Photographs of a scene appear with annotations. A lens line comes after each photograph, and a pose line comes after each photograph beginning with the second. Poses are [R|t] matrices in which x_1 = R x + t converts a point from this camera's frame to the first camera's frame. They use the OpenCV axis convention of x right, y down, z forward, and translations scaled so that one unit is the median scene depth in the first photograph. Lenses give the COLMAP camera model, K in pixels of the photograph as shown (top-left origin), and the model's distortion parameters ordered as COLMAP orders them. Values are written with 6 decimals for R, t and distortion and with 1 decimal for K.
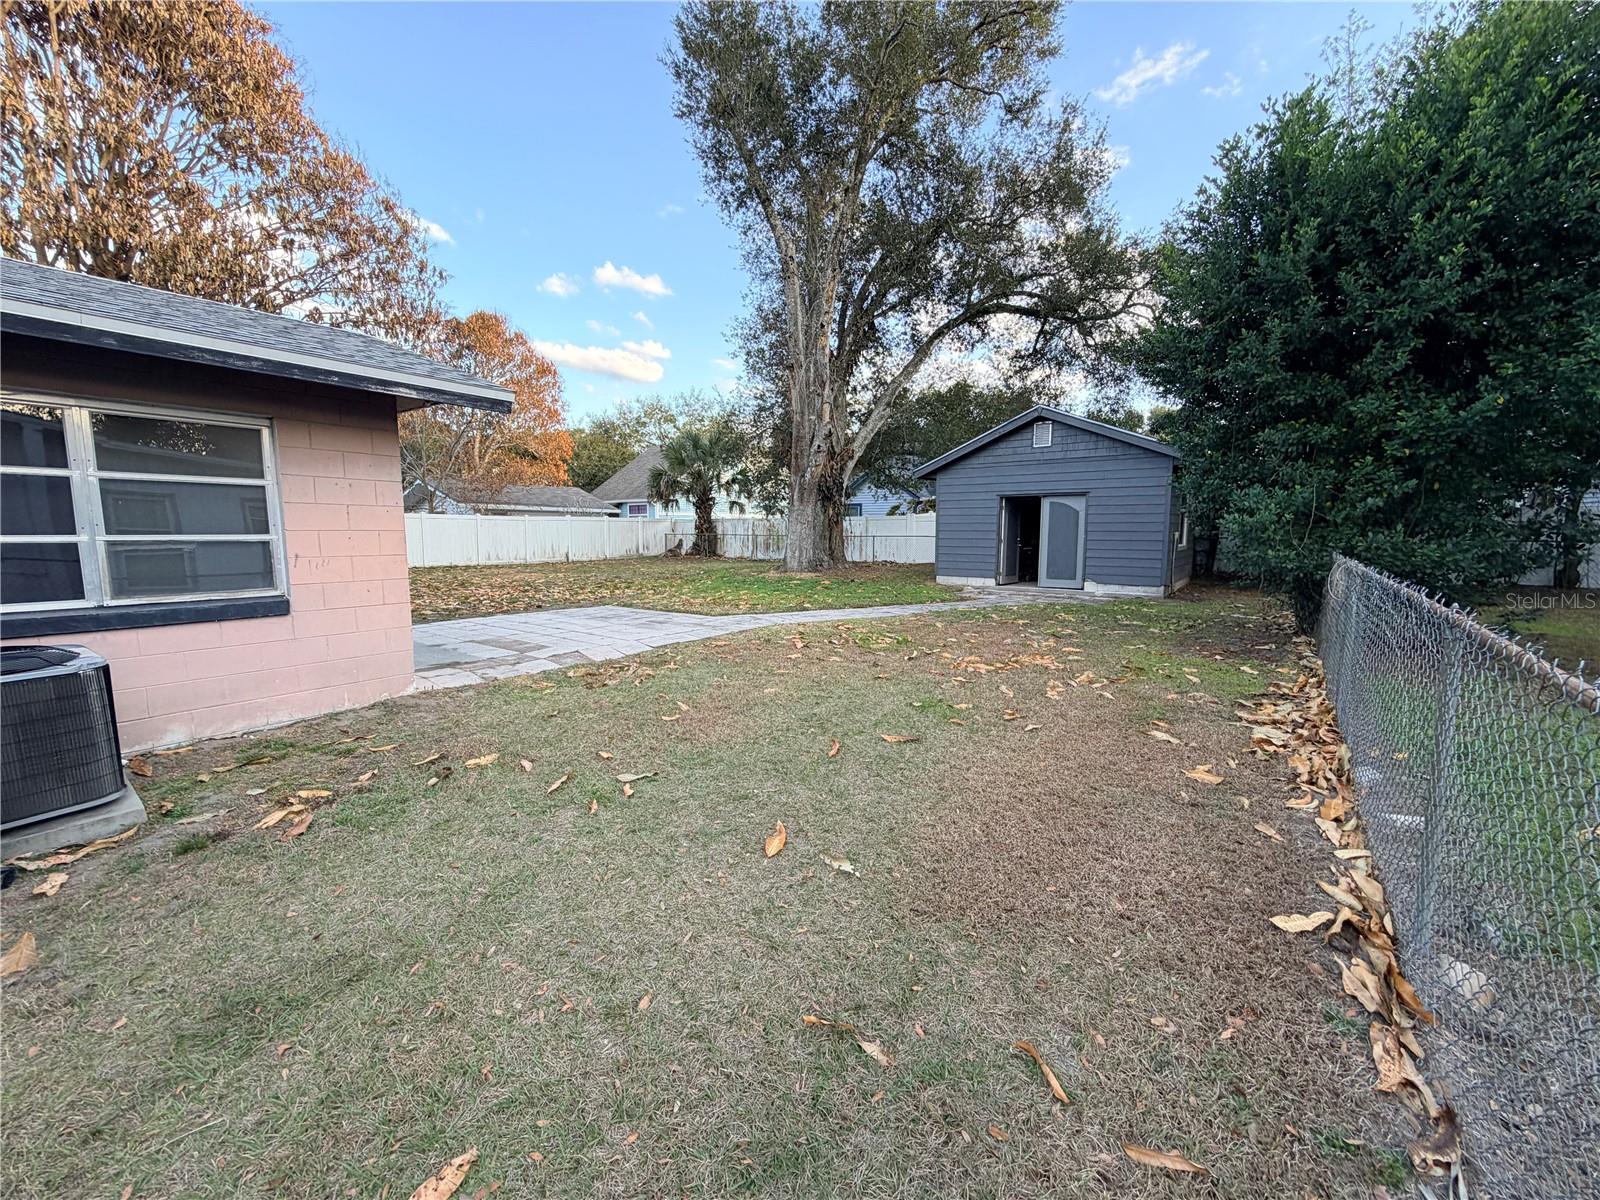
lens RADIAL K [[638.3, 0, 796.2], [0, 638.3, 597.8], [0, 0, 1]] dist [0.000714, 0.000046]
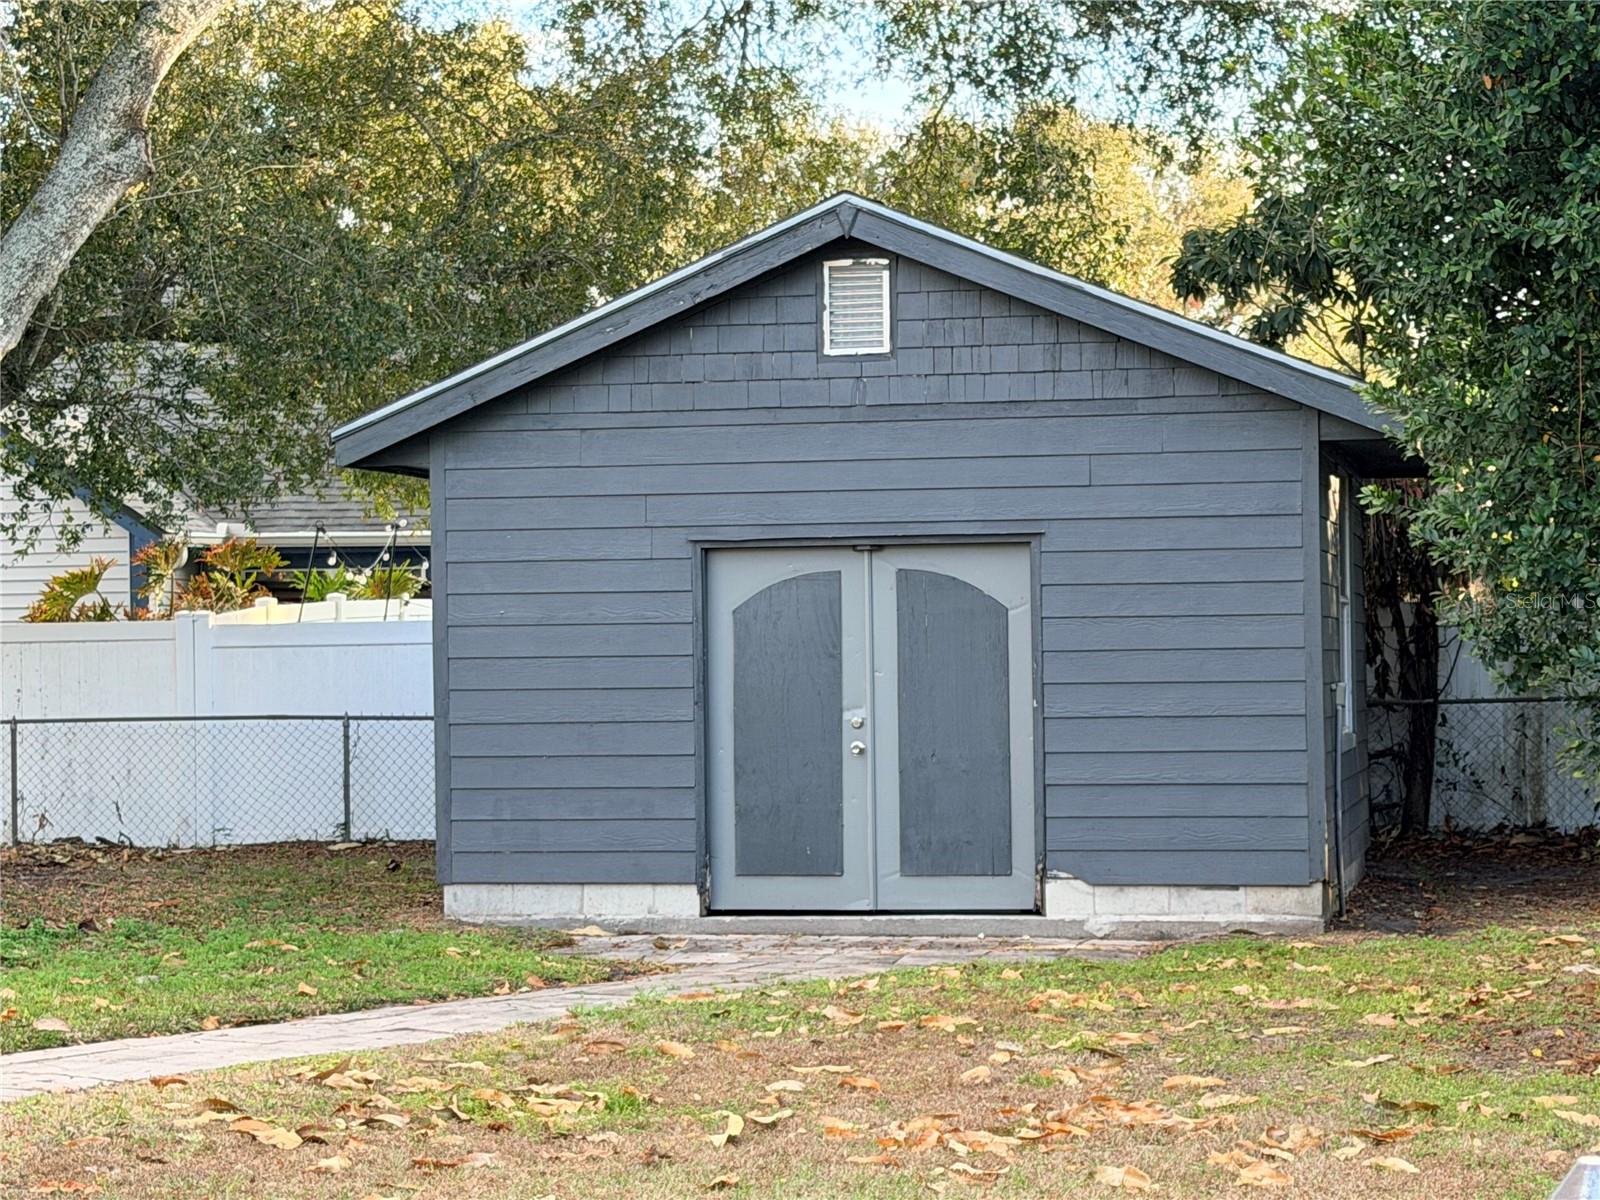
lens RADIAL K [[3510.4, 0, 800.5], [0, 3510.4, 600.2], [0, 0, 1]] dist [-0.008728, 0.000000]
pose [[0.904050, -0.006633, 0.427375, -0.230812], [0.062001, 0.991339, -0.115768, 0.019749], [-0.422905, 0.131158, 0.896632, -0.225160]]
